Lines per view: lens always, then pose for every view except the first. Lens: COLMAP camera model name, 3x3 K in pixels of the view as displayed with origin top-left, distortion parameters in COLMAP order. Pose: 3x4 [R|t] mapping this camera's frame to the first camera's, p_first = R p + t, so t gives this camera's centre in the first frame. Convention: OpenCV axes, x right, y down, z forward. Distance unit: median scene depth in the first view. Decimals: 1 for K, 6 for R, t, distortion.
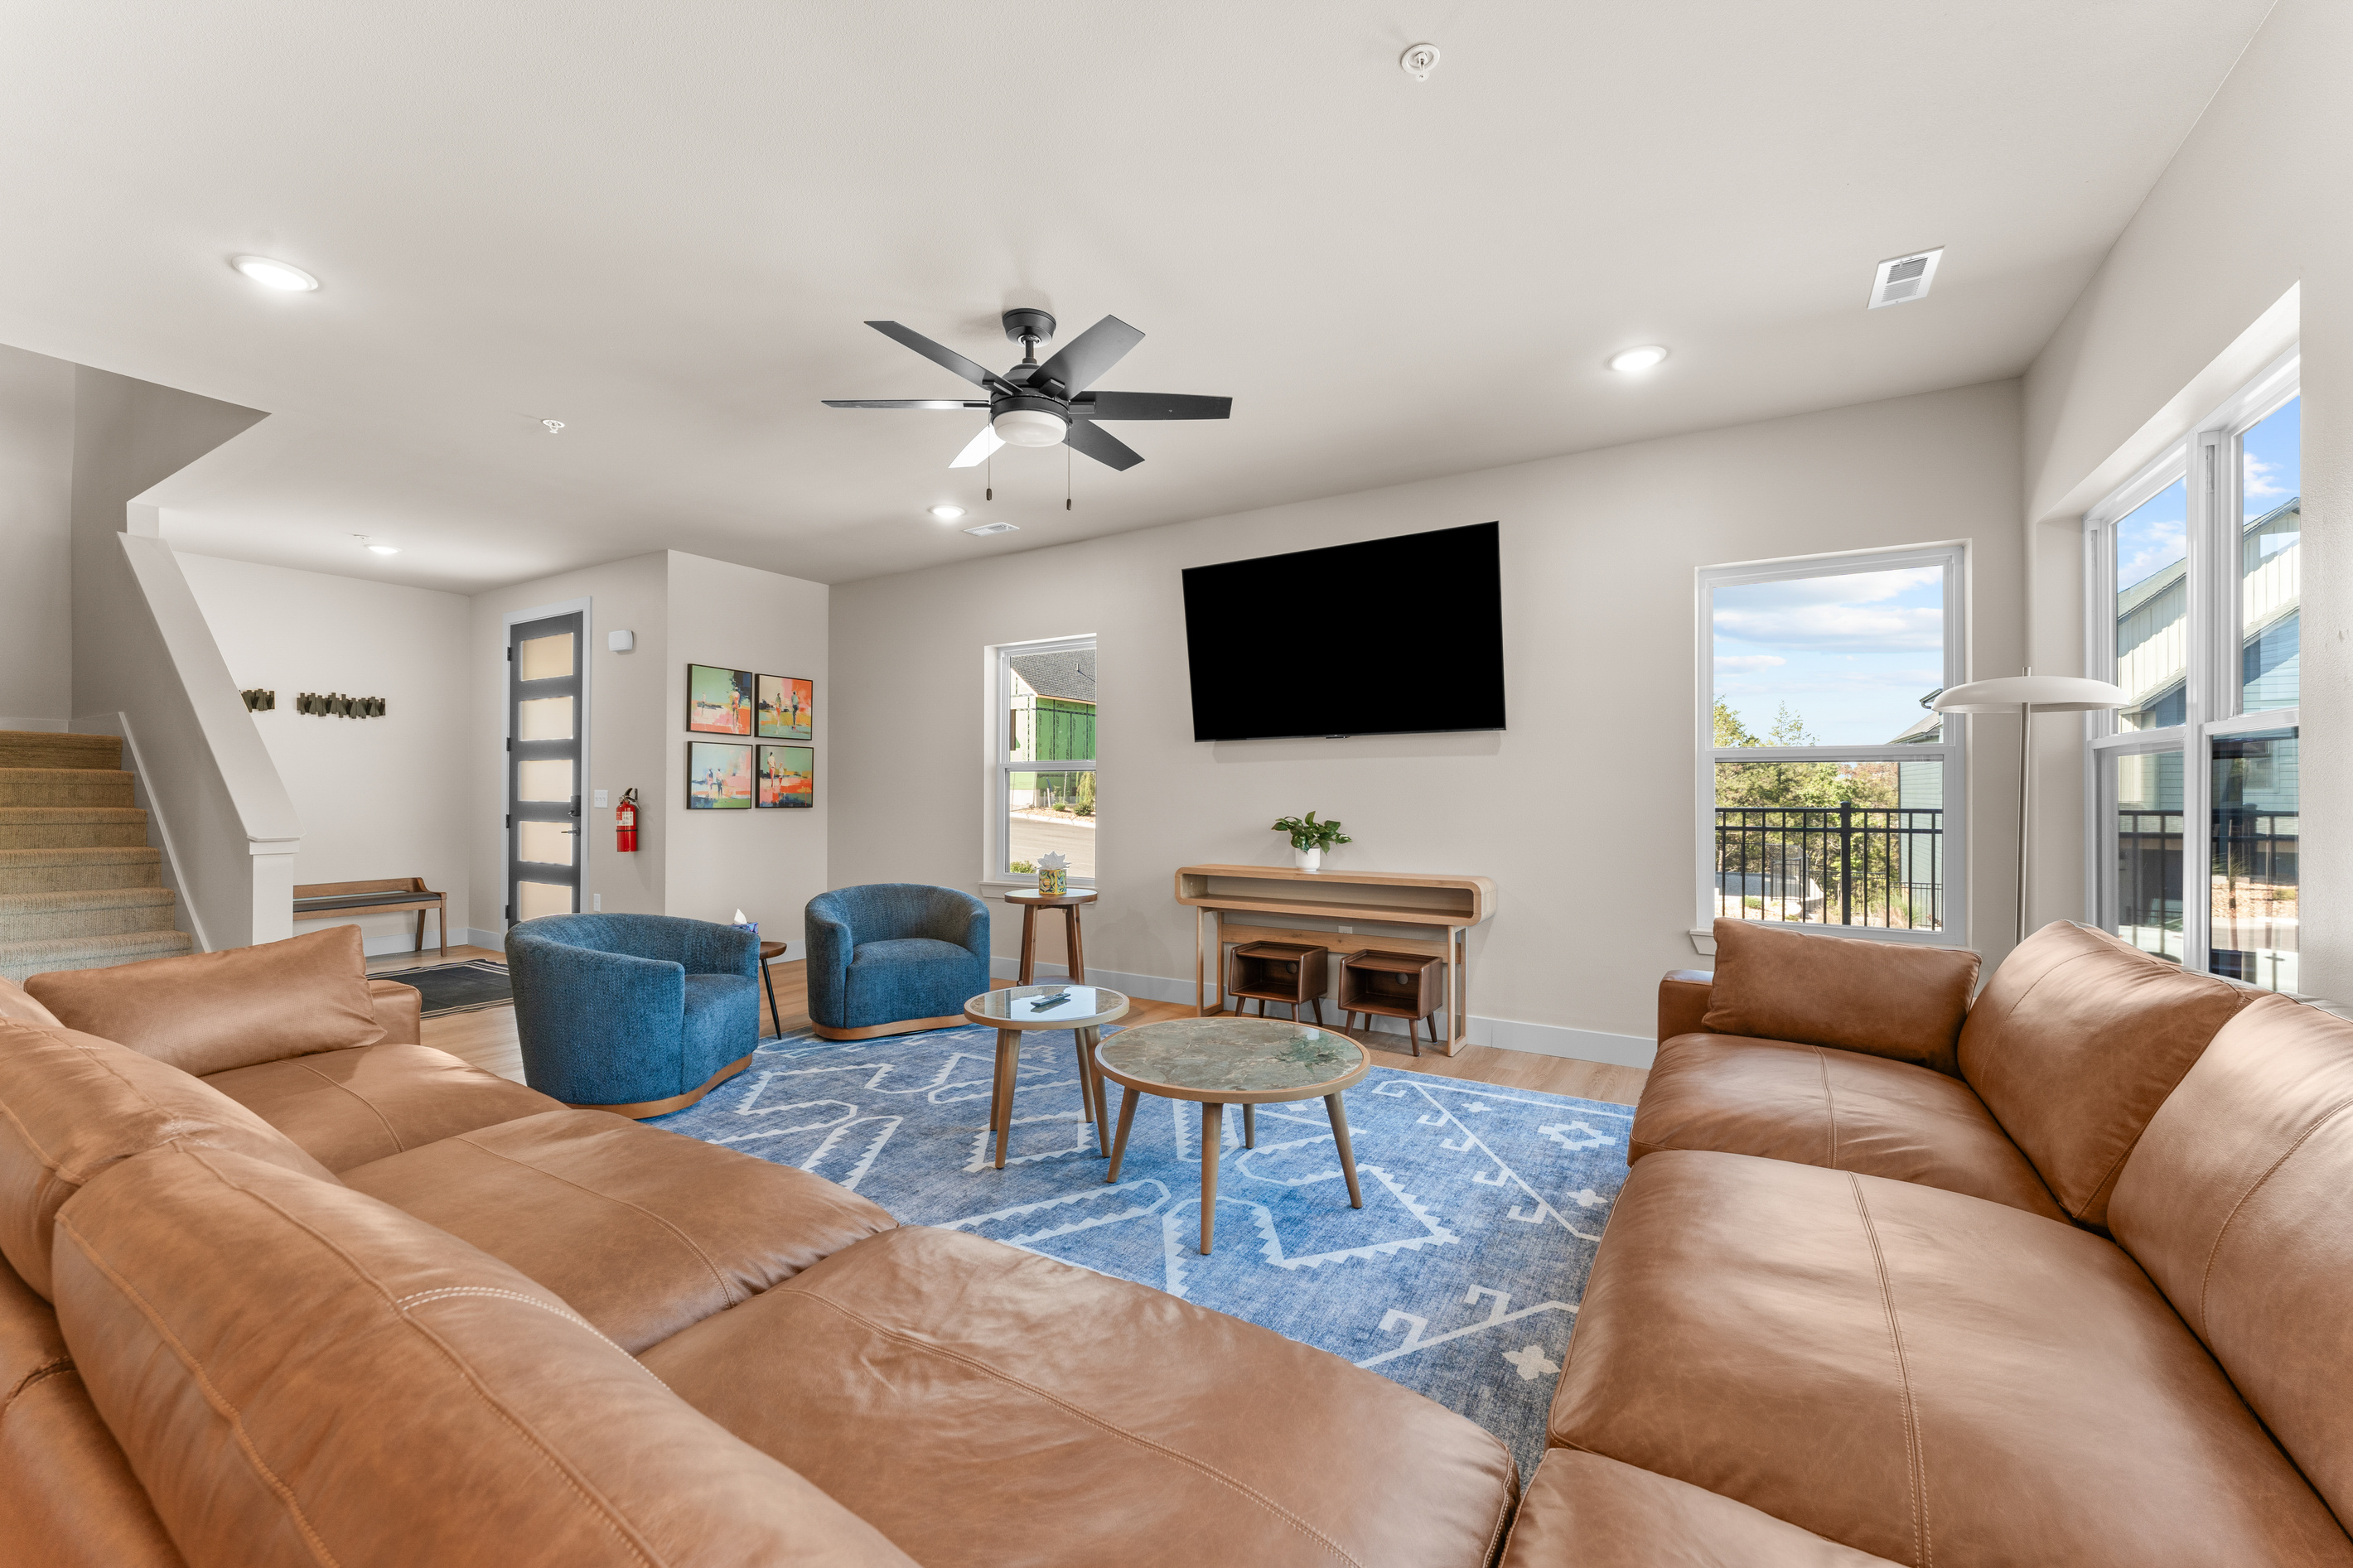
lens RADIAL K [[934.6, 0, 1164.4], [0, 934.6, 788.7], [0, 0, 1]] dist [0.000255, -0.000438]
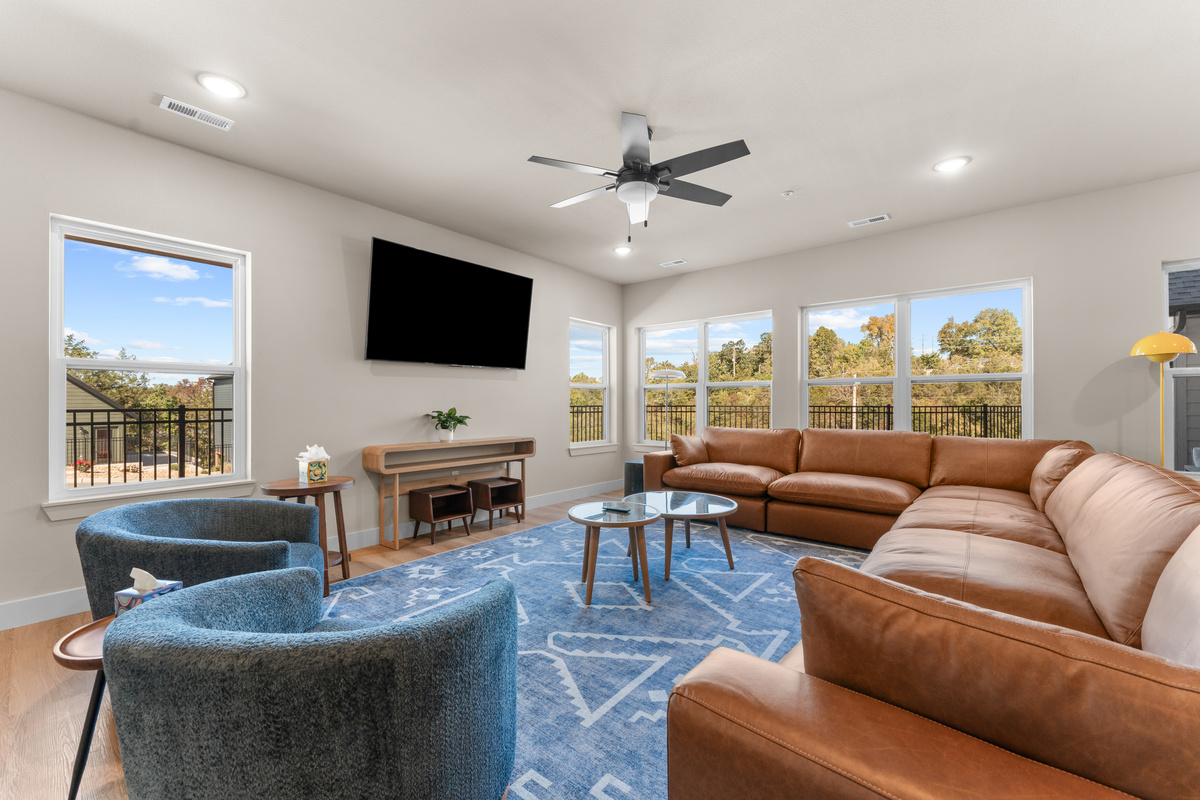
lens RADIAL K [[476.7, 0, 591.3], [0, 476.7, 401.9], [0, 0, 1]] dist [0.000255, -0.000438]
pose [[0.143783, 0.005028, 0.989596, -0.747308], [-0.002311, 0.999986, -0.004745, 0.018383], [-0.989607, -0.001605, 0.143792, 0.664763]]
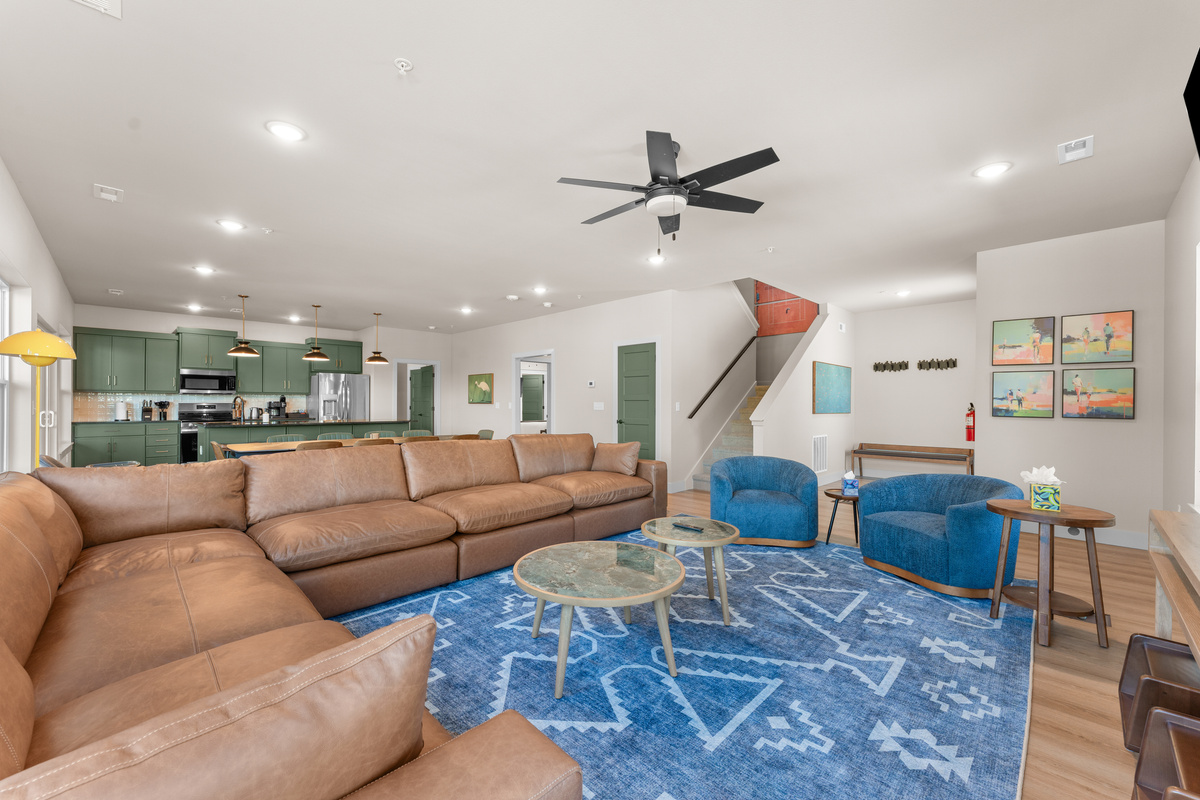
lens RADIAL K [[476.7, 0, 593.3], [0, 476.7, 403.7], [0, 0, 1]] dist [0.000255, -0.000438]
pose [[-0.232295, 0.000782, -0.972645, 0.551547], [-0.000211, 1.000000, 0.000855, 0.000786], [0.972645, 0.000404, -0.232295, 0.750072]]
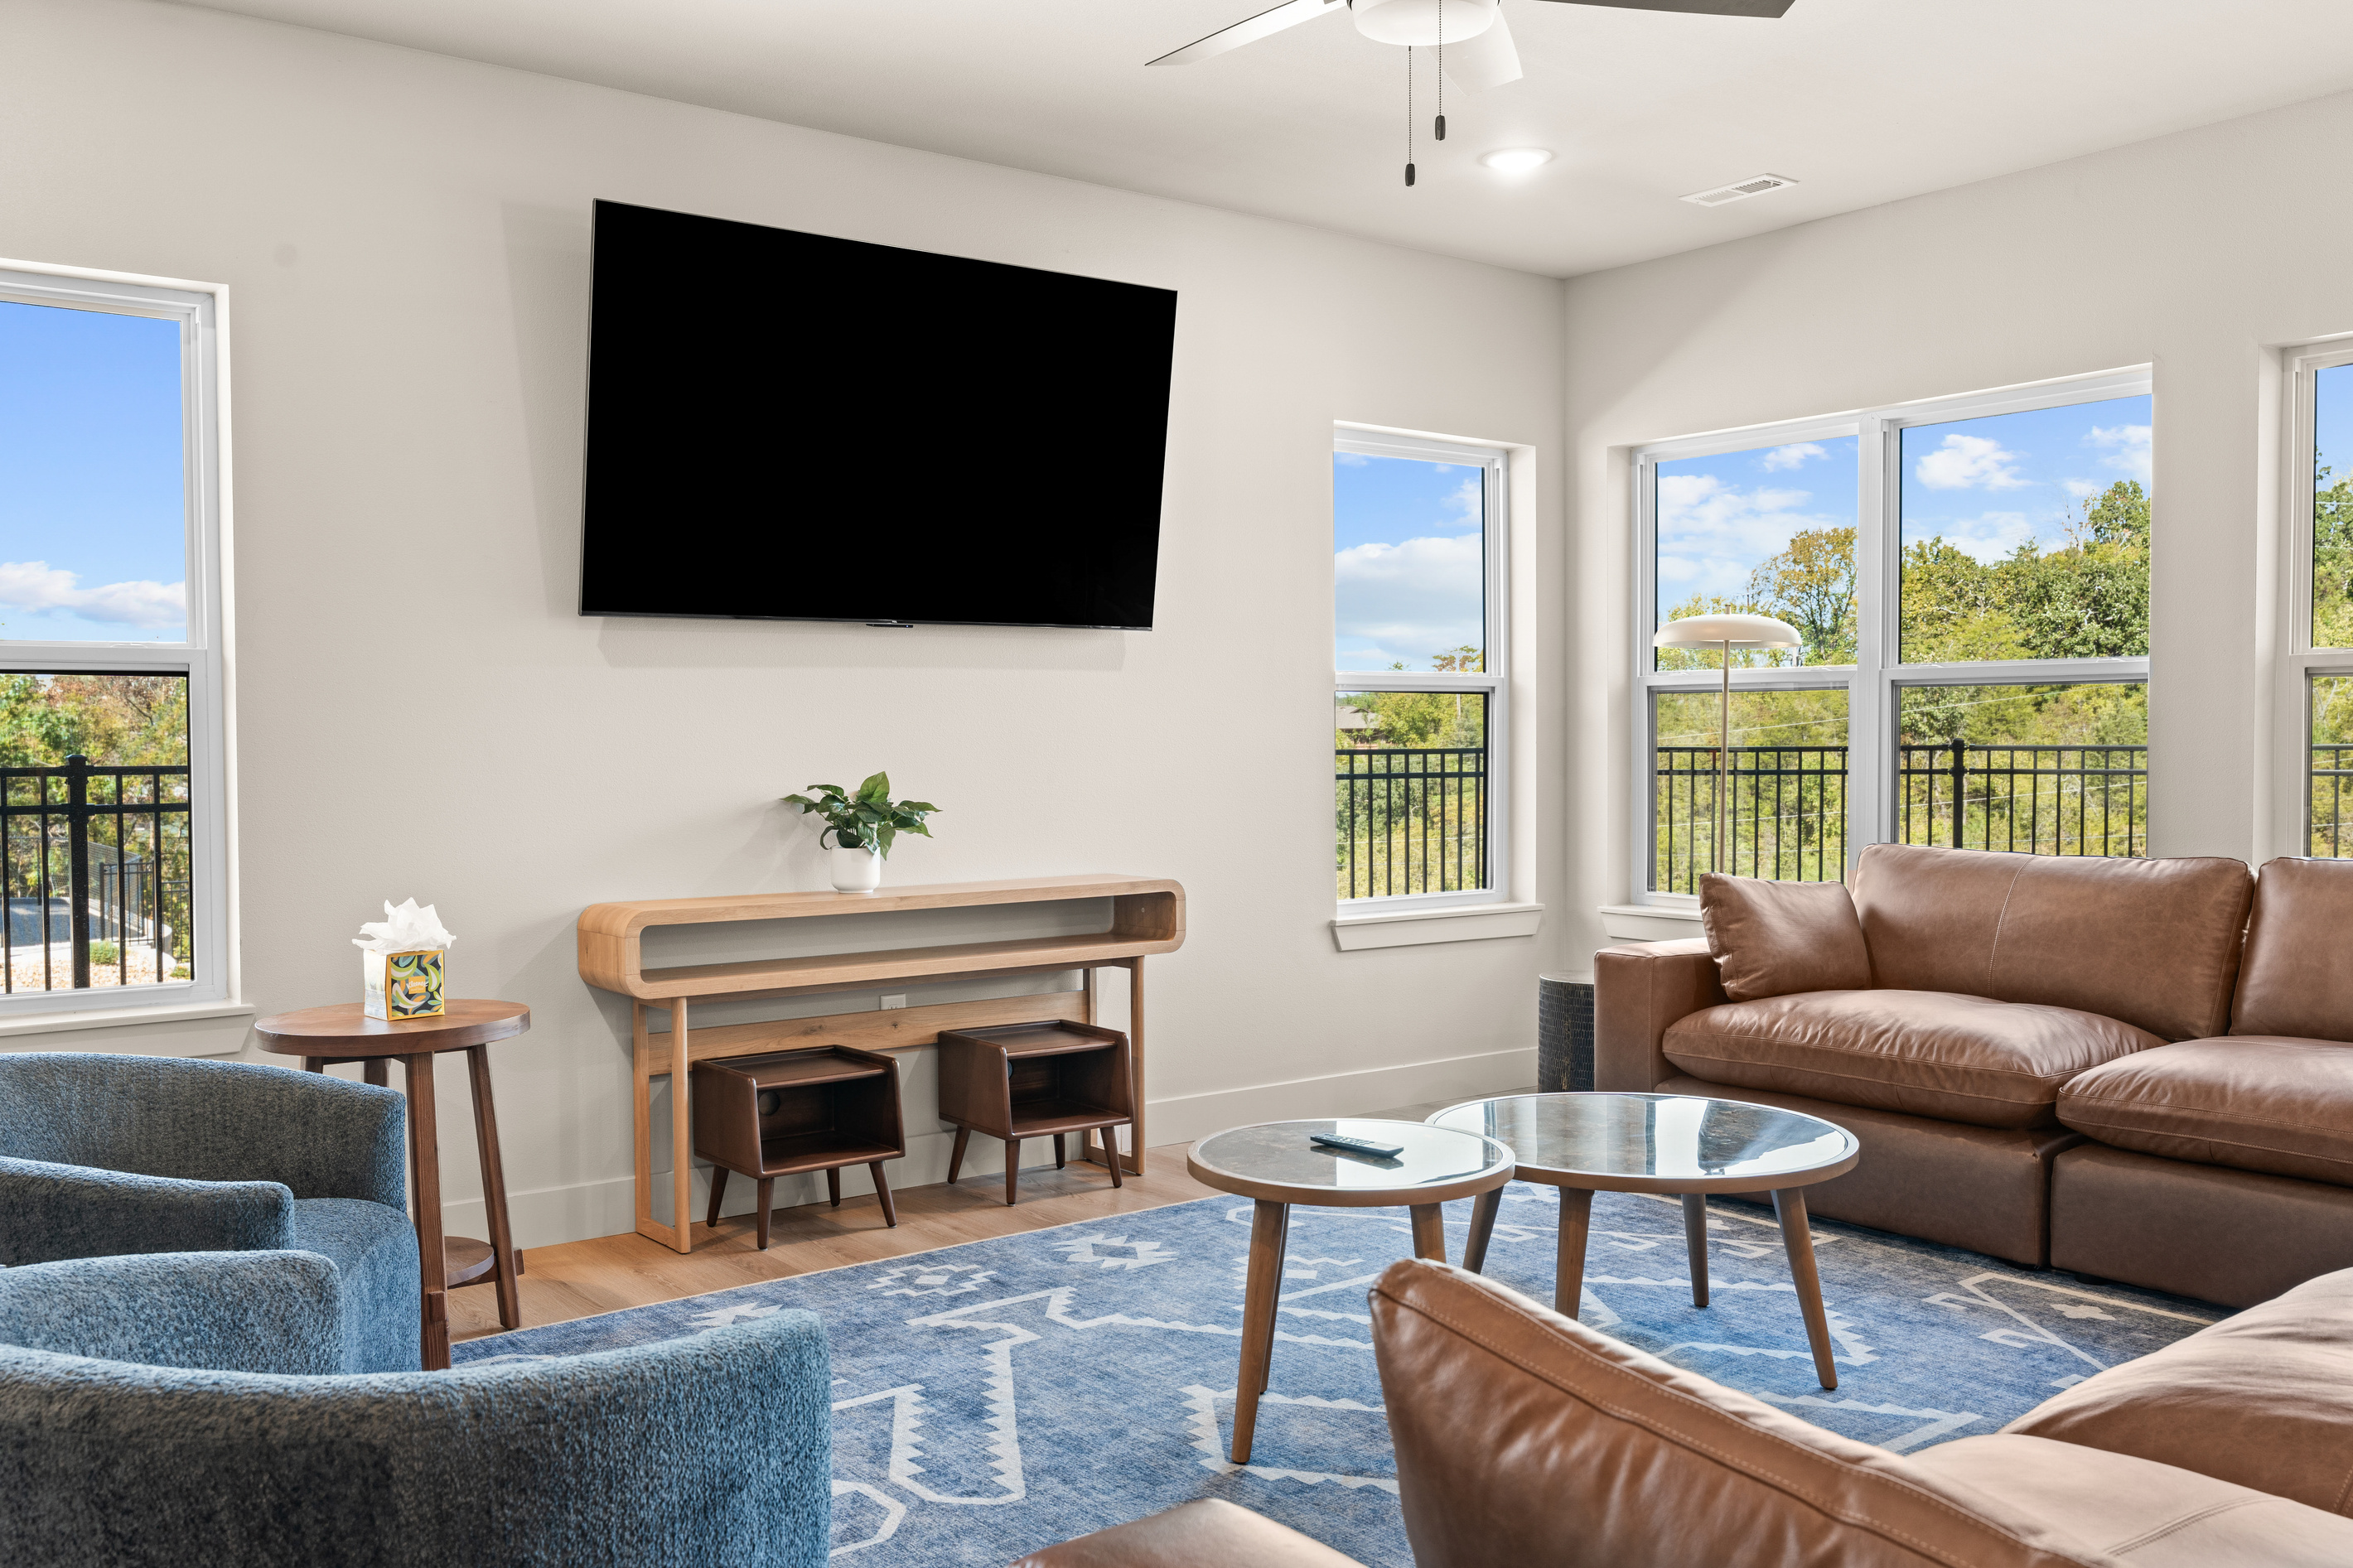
lens RADIAL K [[1969.1, 0, 1159.0], [0, 1969.1, 787.7], [0, 0, 1]] dist [-0.013503, 0.007787]
pose [[0.359781, -0.028552, 0.932600, -0.830111], [0.000417, 0.999536, 0.030441, 0.000692], [-0.933037, -0.010563, 0.359626, 0.522526]]
